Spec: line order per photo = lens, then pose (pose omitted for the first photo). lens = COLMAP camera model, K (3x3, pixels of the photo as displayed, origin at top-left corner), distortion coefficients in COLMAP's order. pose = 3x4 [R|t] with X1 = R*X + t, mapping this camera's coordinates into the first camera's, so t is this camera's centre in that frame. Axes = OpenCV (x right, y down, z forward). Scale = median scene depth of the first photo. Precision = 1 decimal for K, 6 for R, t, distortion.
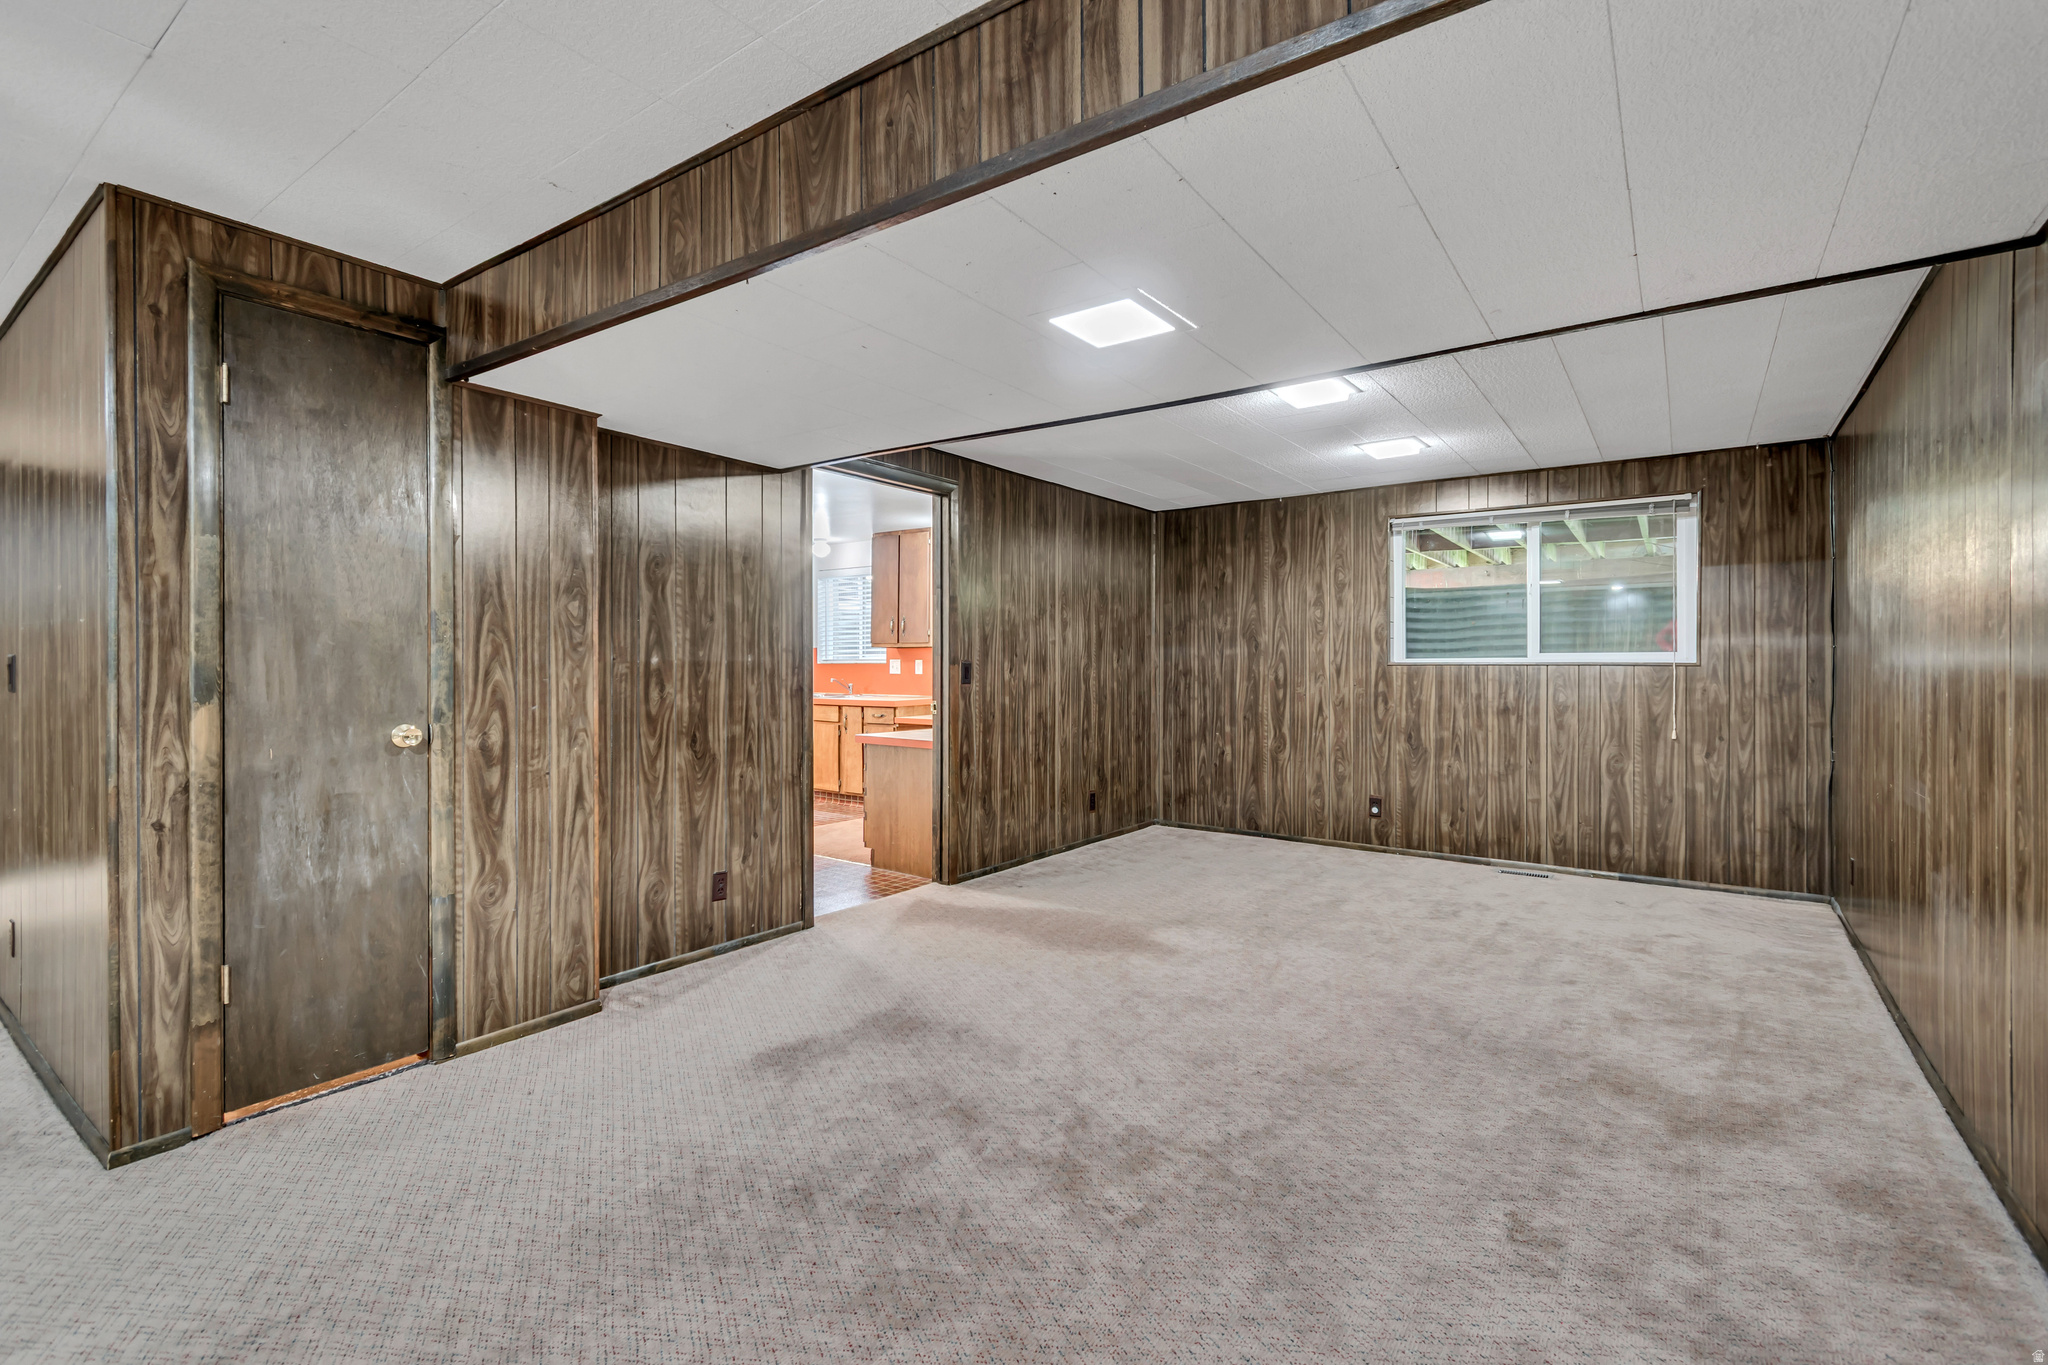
lens RADIAL K [[926.4, 0, 1028.8], [0, 926.4, 676.6], [0, 0, 1]] dist [-0.004298, -0.001936]
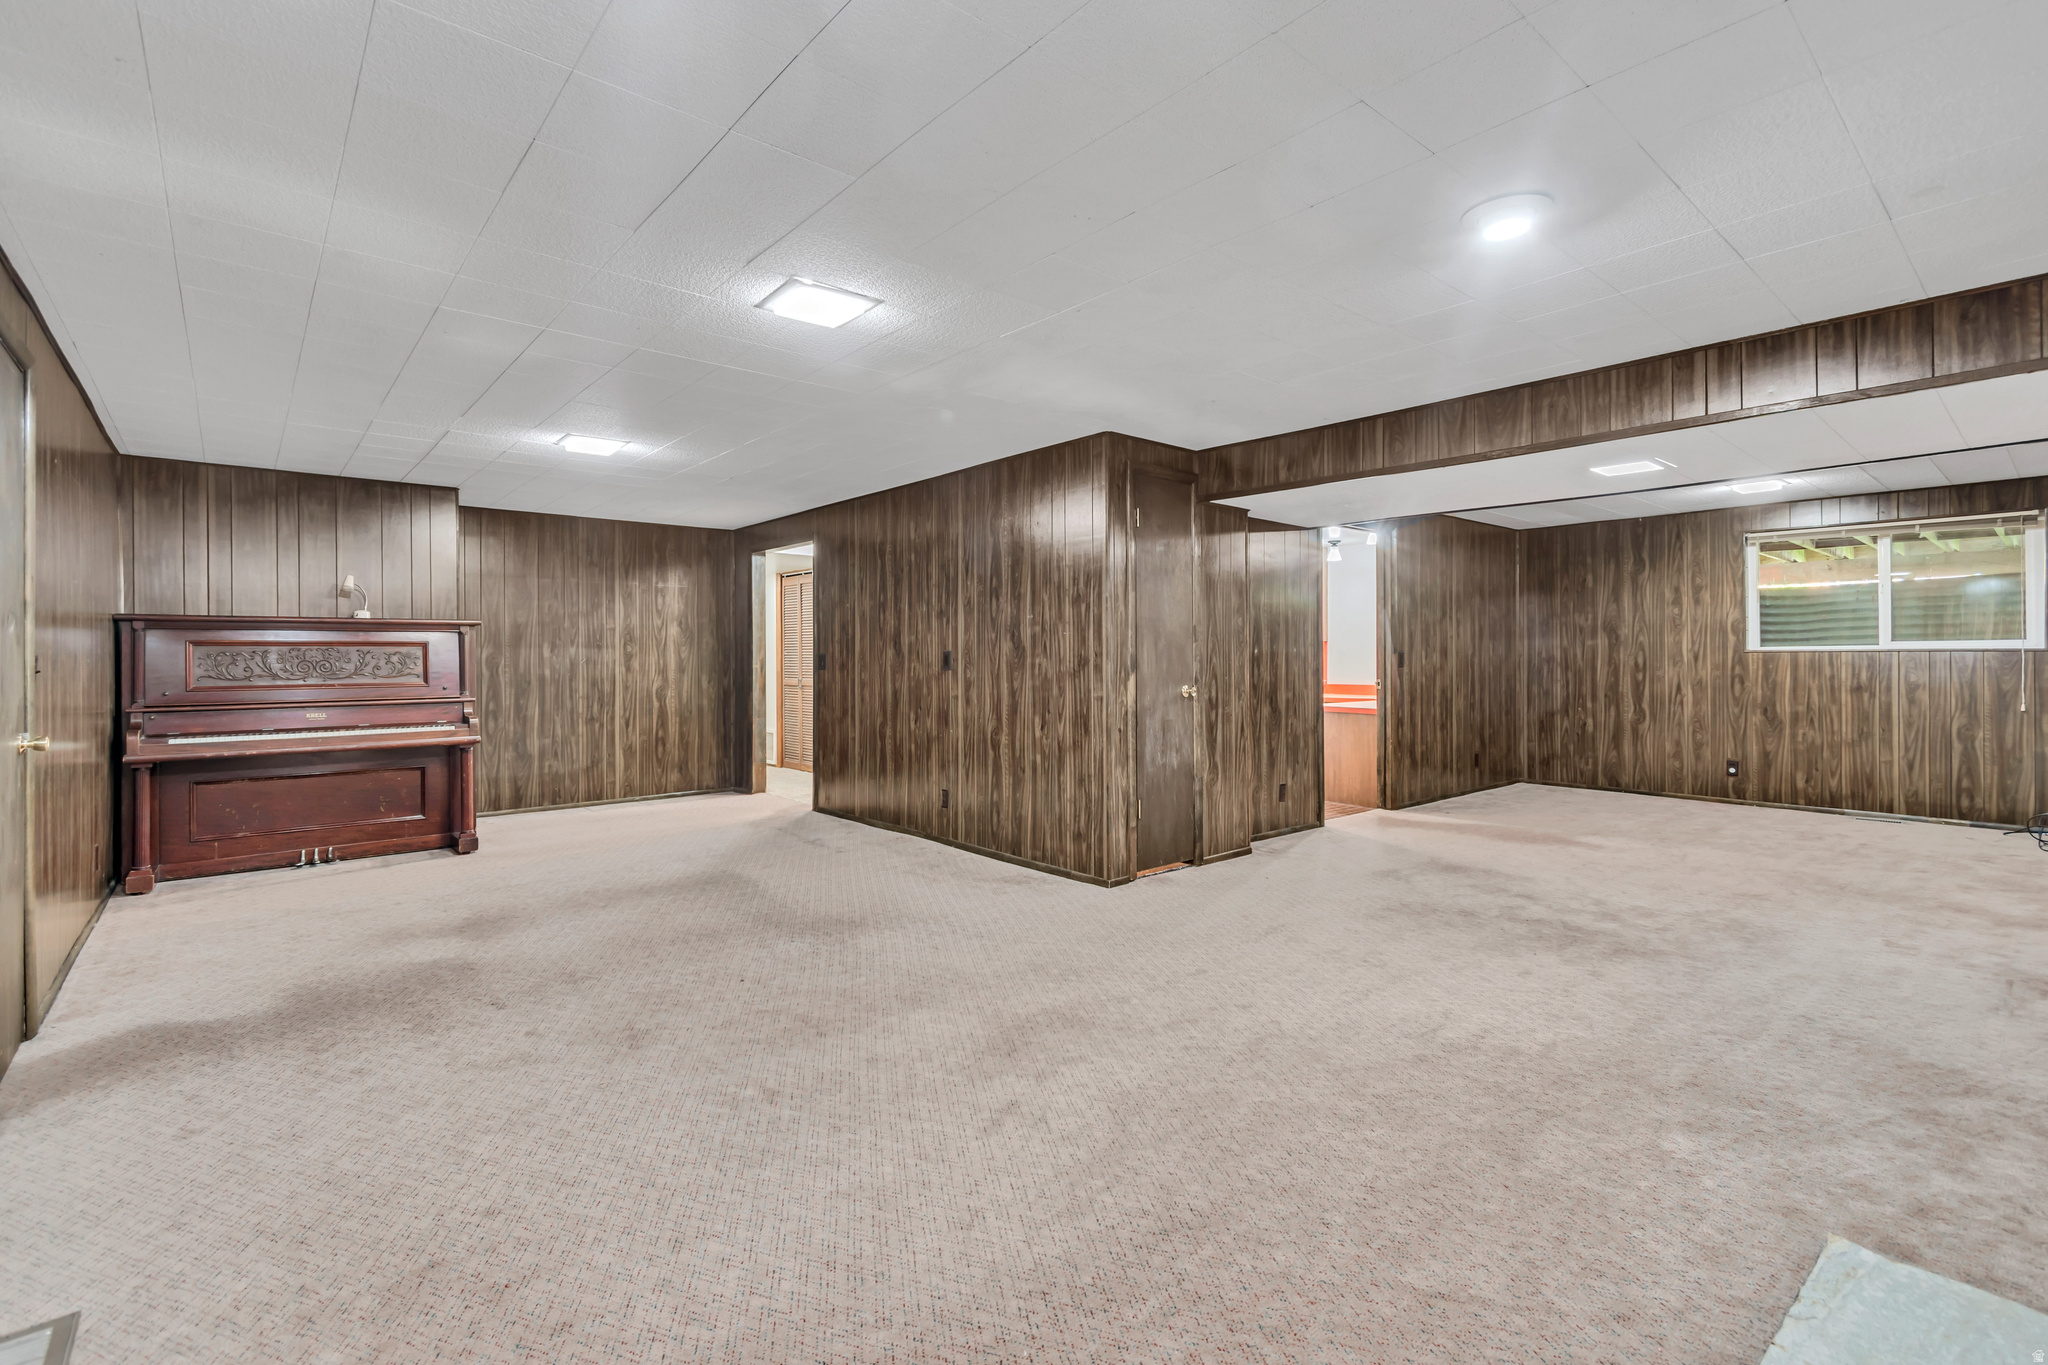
lens RADIAL K [[926.4, 0, 1016.8], [0, 926.4, 663.9], [0, 0, 1]] dist [-0.004298, -0.001936]
pose [[0.969504, -0.003296, -0.245054, -0.264357], [0.001915, 0.999981, -0.005870, 0.008834], [0.245069, 0.005222, 0.969492, -0.453761]]
